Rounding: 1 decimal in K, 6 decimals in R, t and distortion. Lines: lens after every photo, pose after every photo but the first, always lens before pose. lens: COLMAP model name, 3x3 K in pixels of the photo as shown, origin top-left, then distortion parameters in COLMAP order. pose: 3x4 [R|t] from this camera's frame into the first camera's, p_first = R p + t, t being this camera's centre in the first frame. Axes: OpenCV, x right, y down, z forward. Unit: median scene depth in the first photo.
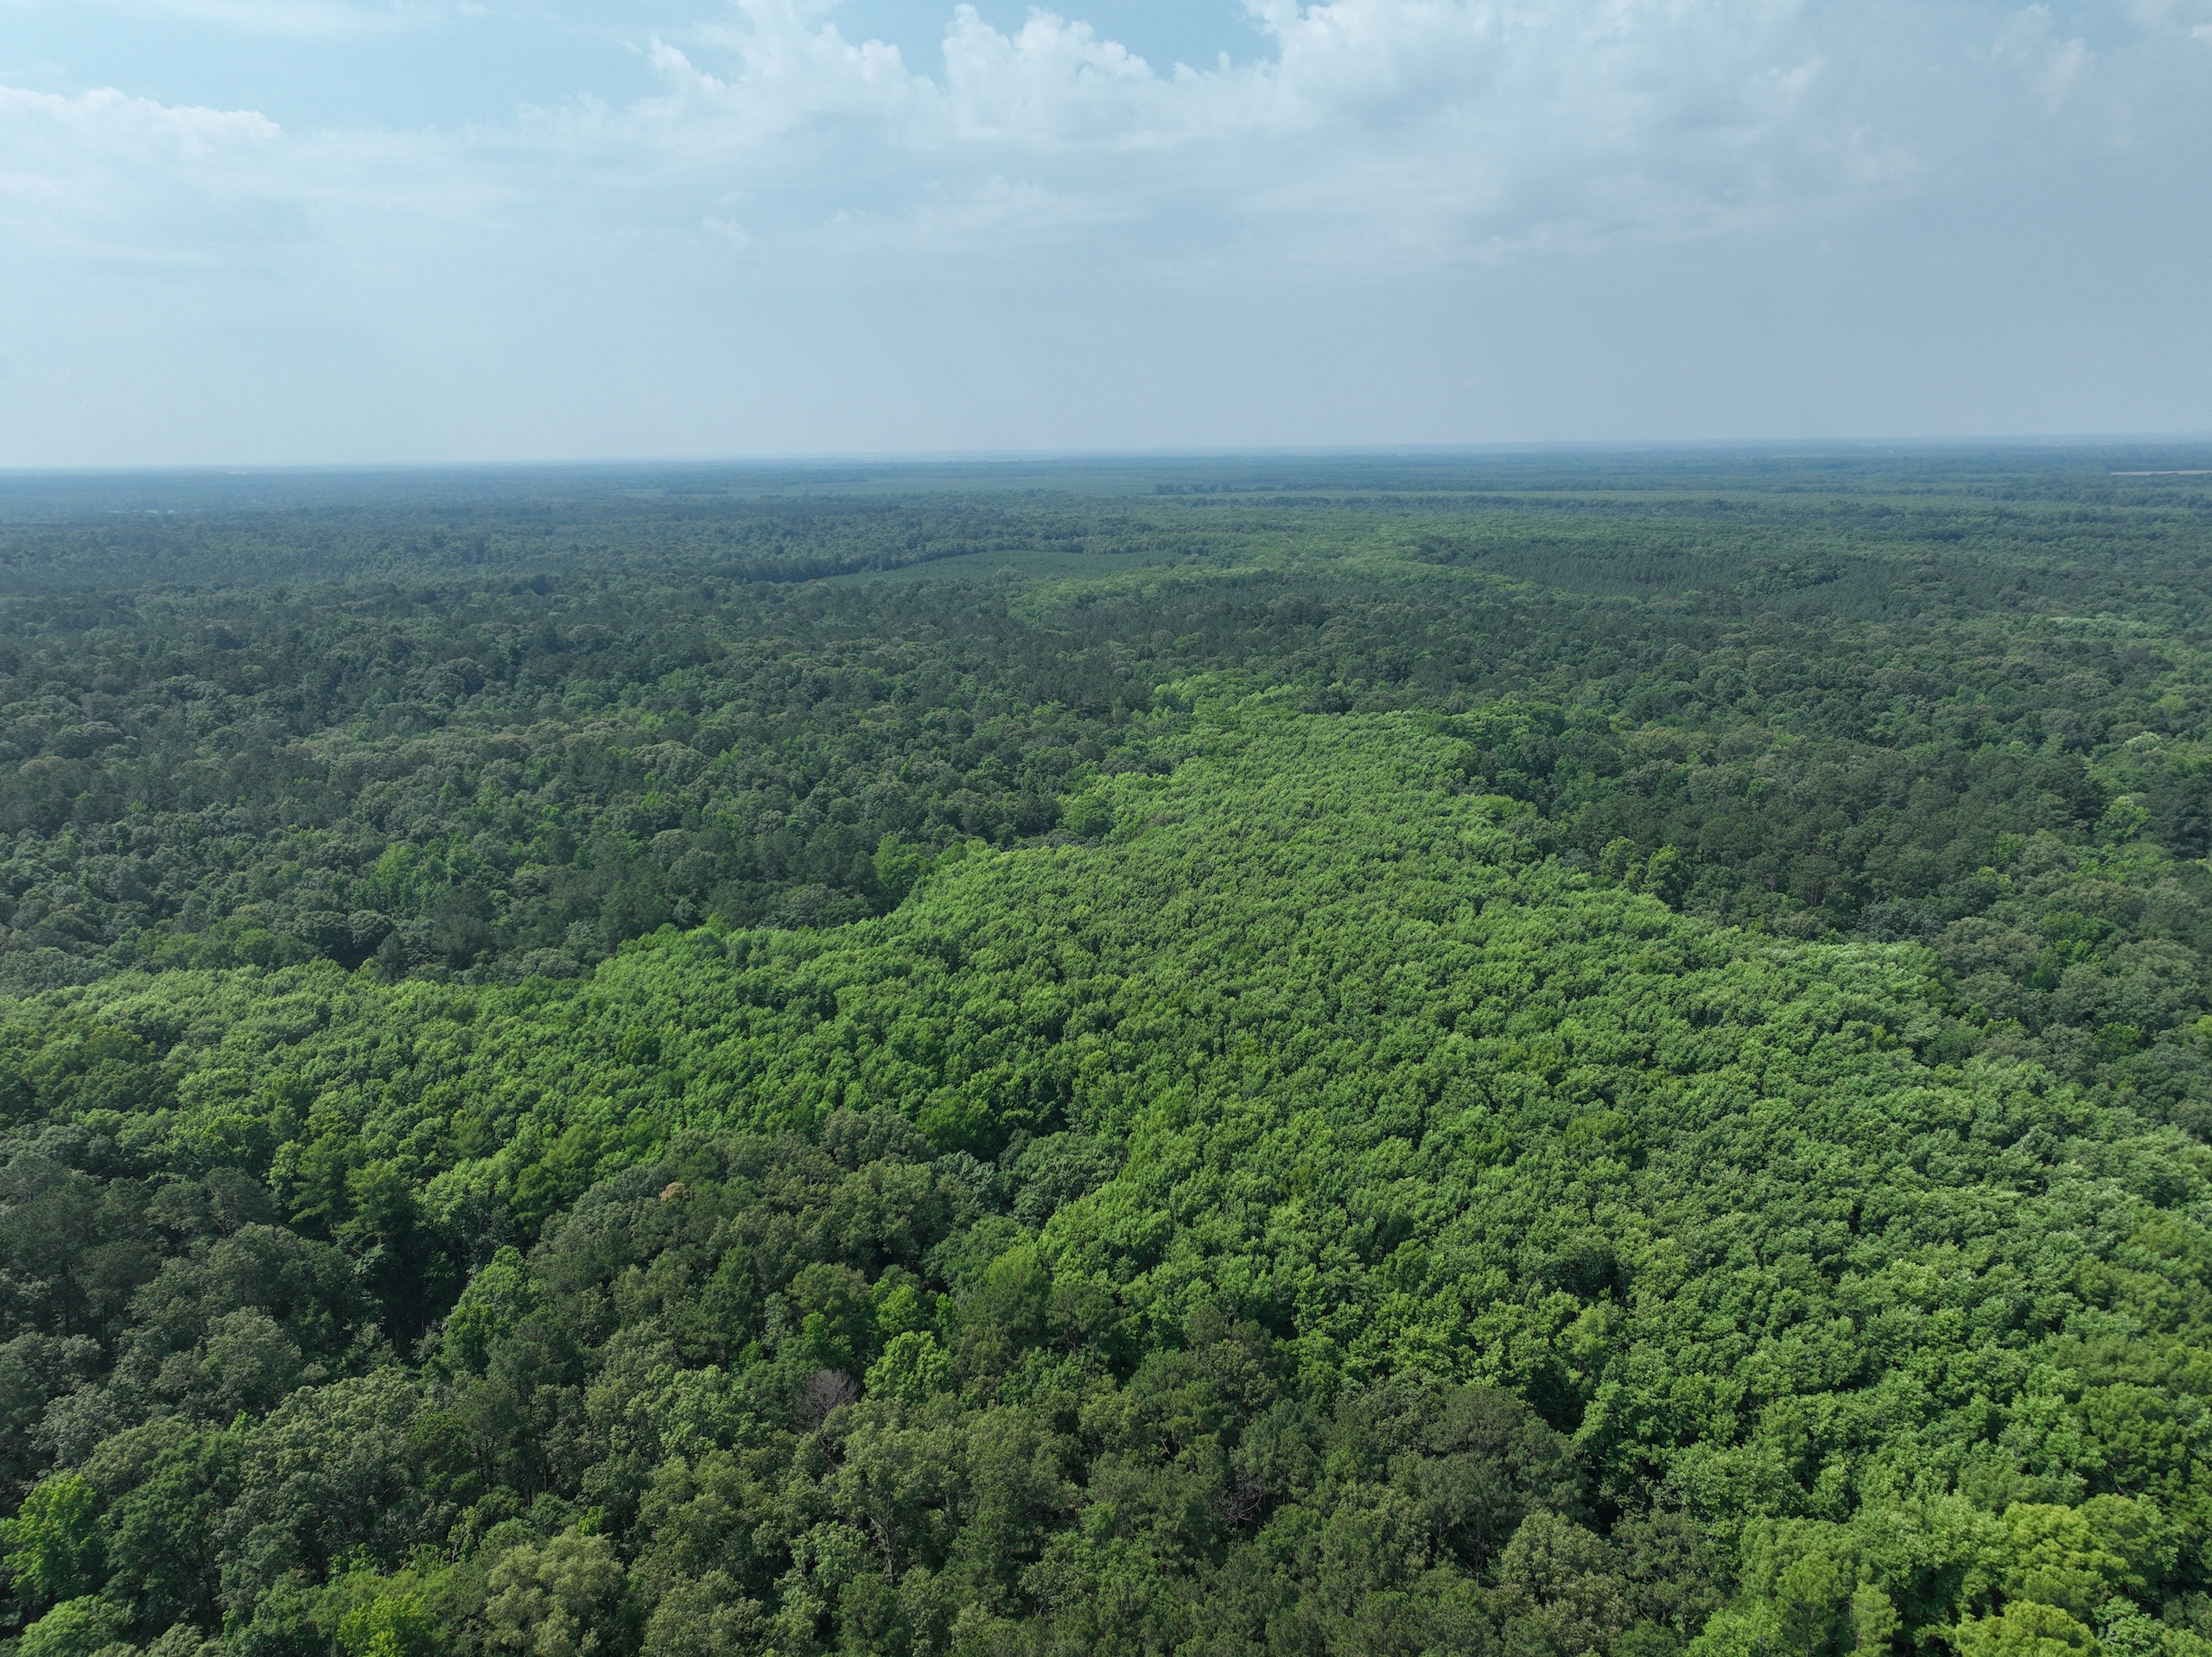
lens RADIAL K [[1552.1, 0, 1106.0], [0, 1552.1, 828.5], [0, 0, 1]] dist [-0.000713, 0.013703]
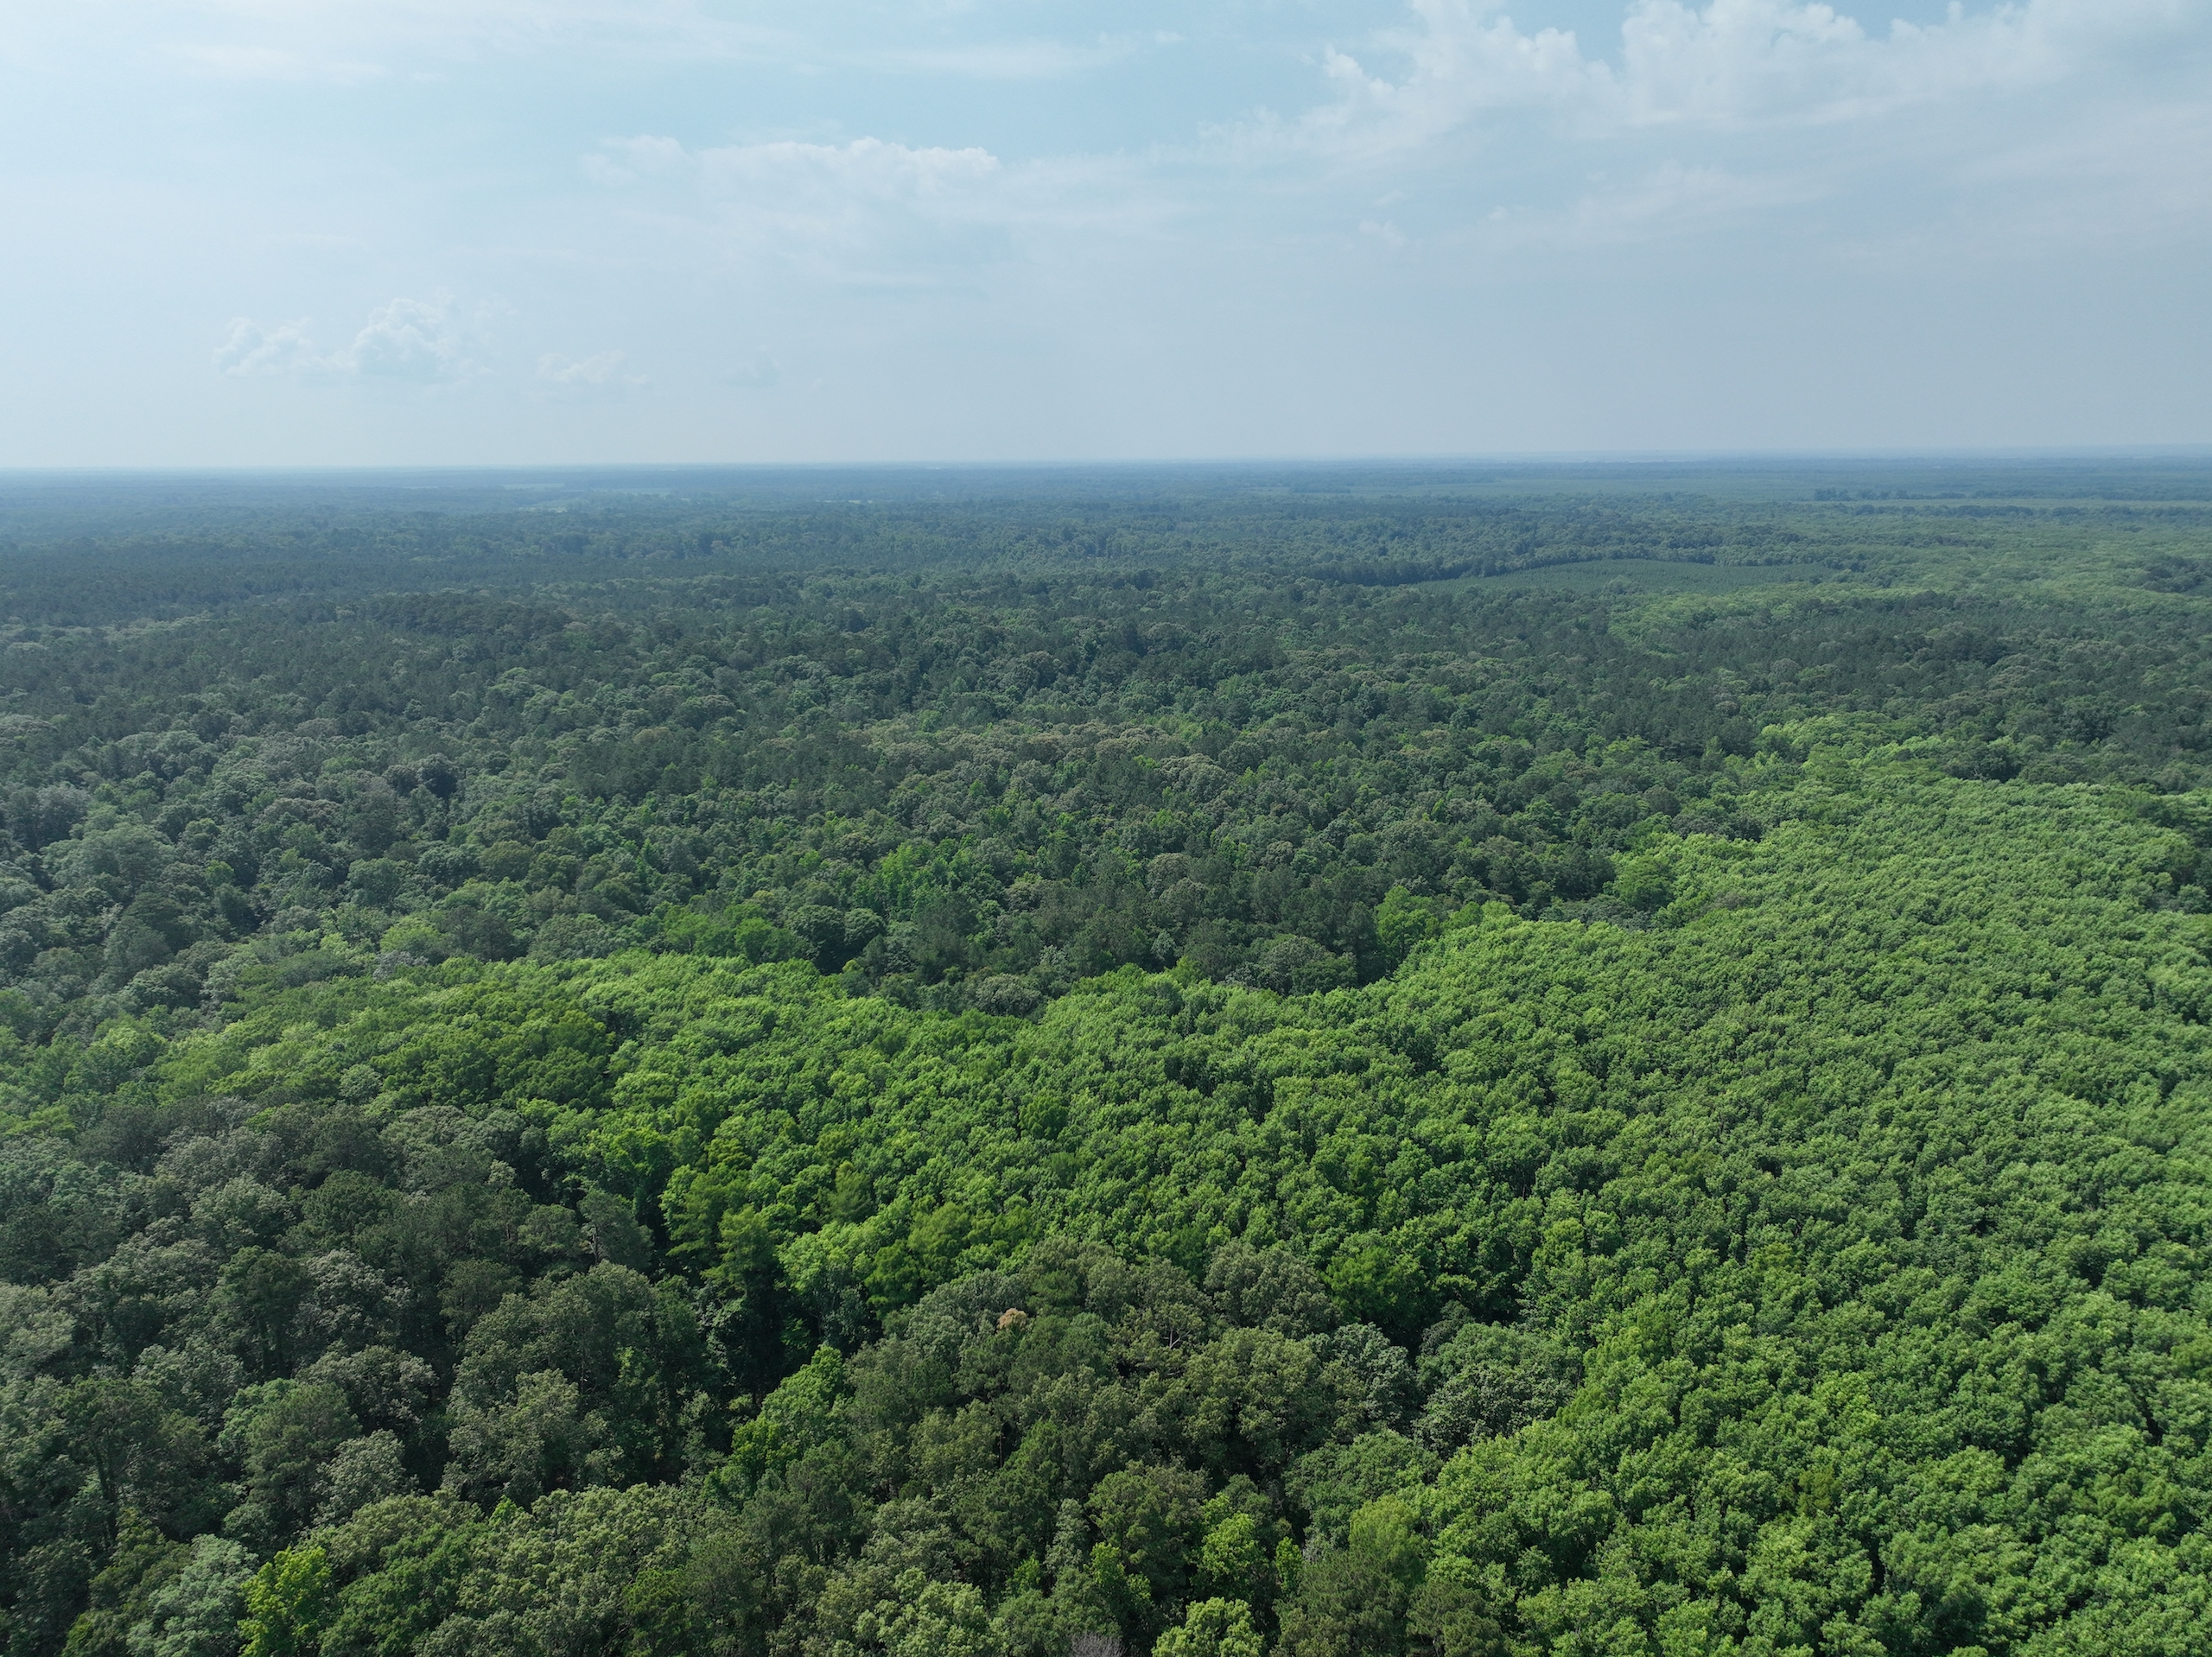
lens RADIAL K [[1552.1, 0, 1106.0], [0, 1552.1, 828.5], [0, 0, 1]] dist [-0.000713, 0.013703]
pose [[0.924712, 0.094531, -0.368742, 0.038690], [-0.094446, 0.995361, 0.018324, -0.036472], [0.368764, 0.017881, 0.929351, 0.141186]]
